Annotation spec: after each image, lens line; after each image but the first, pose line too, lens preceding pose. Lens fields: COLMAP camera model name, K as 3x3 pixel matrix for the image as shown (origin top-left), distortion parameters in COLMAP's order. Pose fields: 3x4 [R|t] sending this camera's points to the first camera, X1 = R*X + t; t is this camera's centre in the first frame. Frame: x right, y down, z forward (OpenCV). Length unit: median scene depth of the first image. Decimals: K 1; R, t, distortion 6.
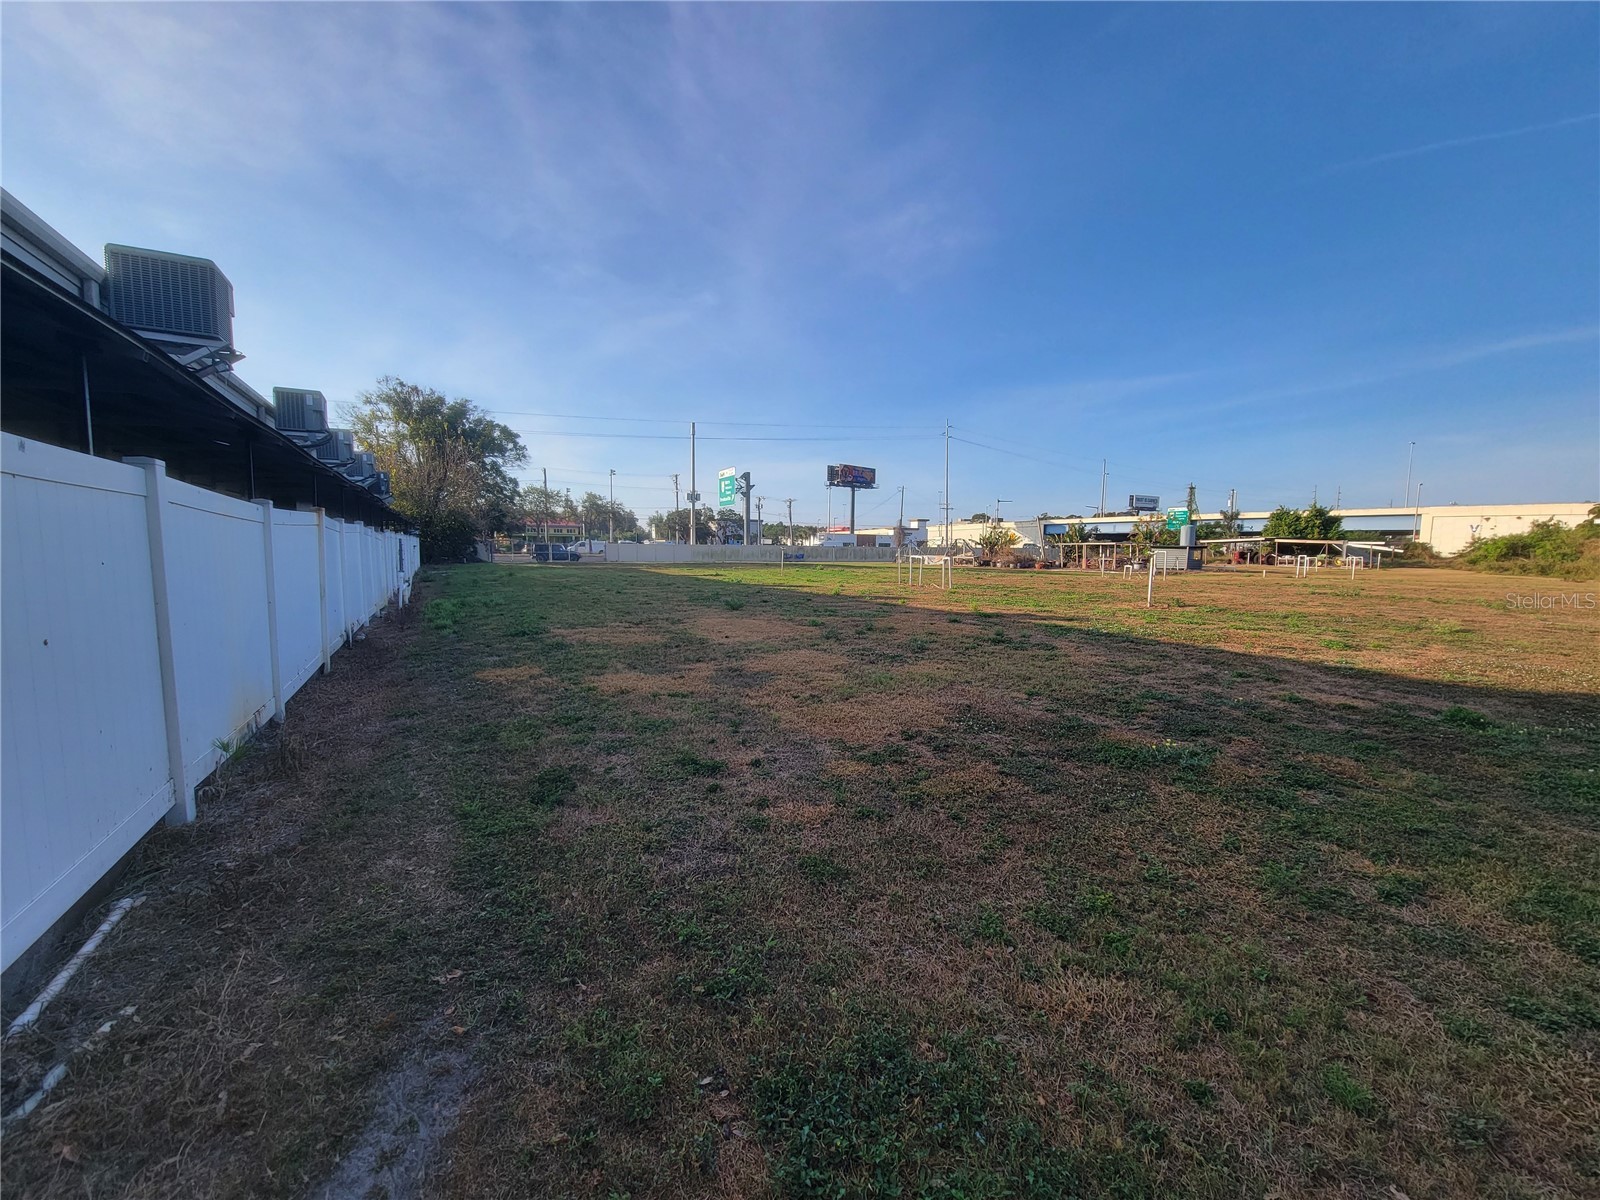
lens RADIAL K [[644.6, 0, 798.8], [0, 644.6, 602.4], [0, 0, 1]] dist [-0.002822, -0.002093]
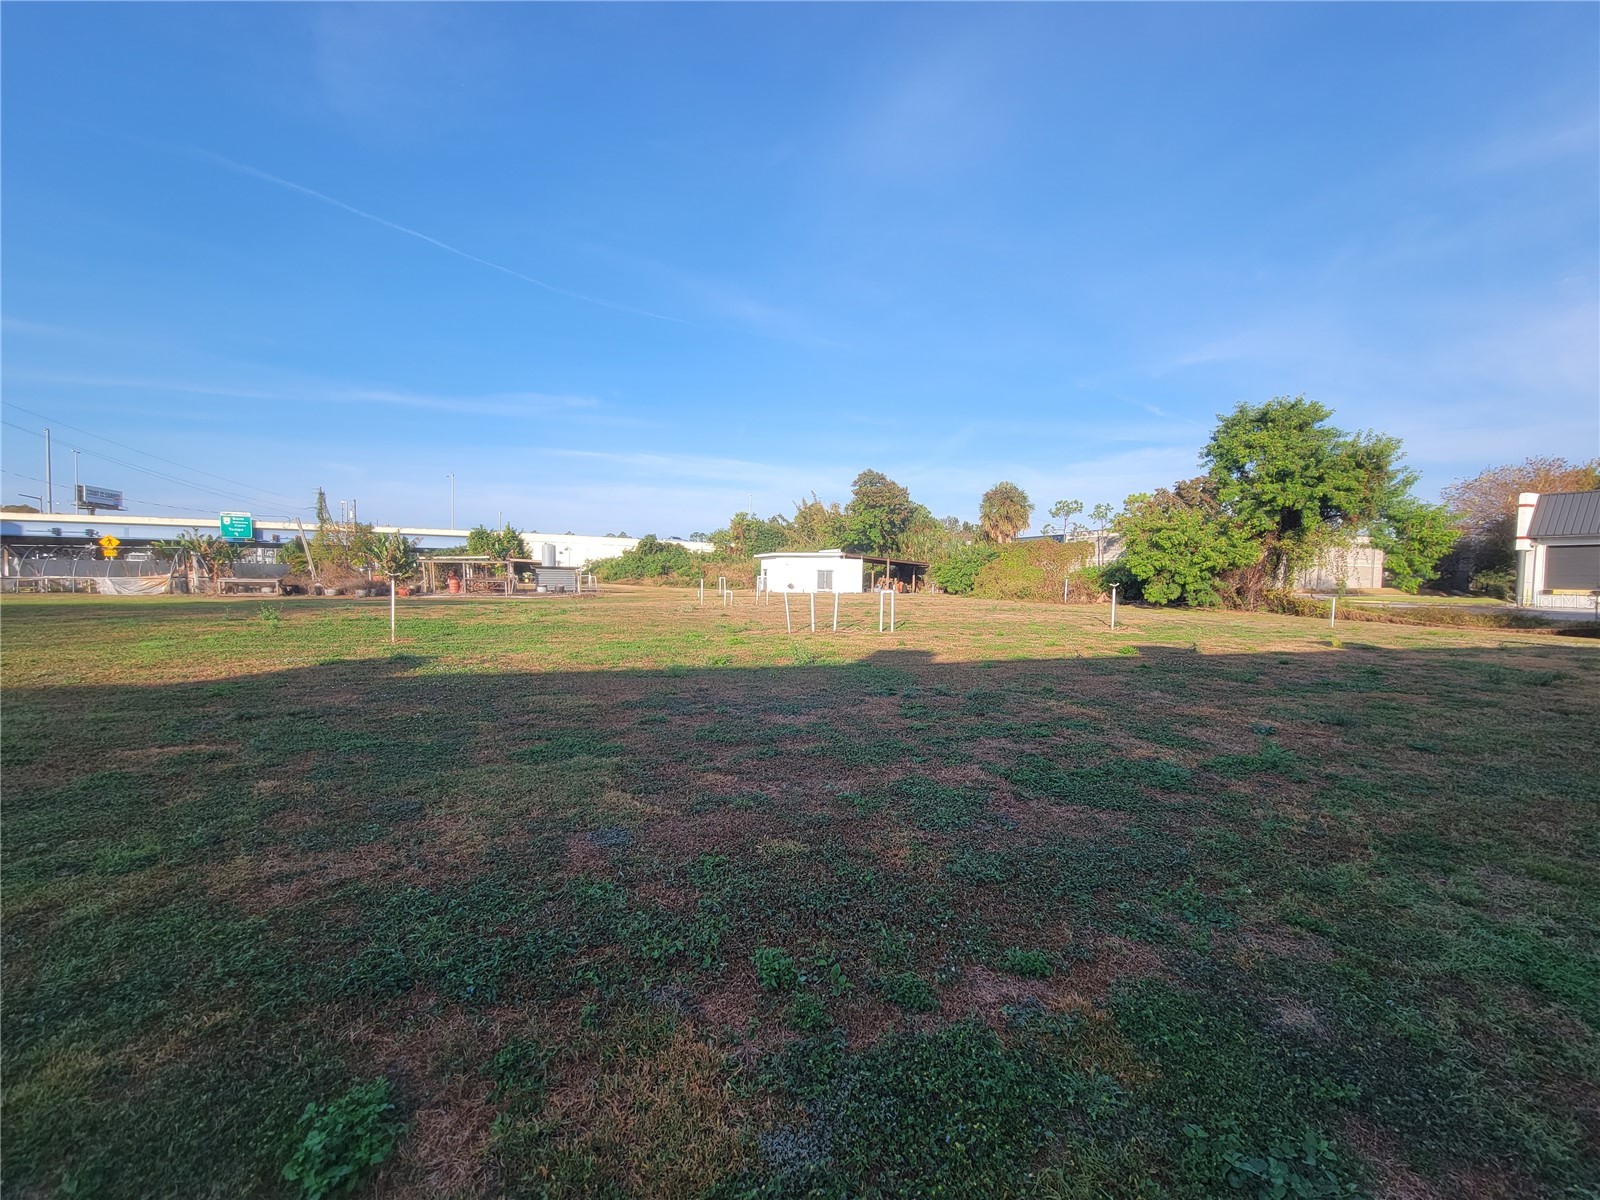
lens RADIAL K [[644.6, 0, 798.9], [0, 644.6, 601.3], [0, 0, 1]] dist [-0.002822, -0.002093]
pose [[0.176118, -0.046266, 0.983281, -0.074387], [0.066374, 0.997180, 0.035032, -0.012474], [-0.982129, 0.059095, 0.178692, 0.132159]]
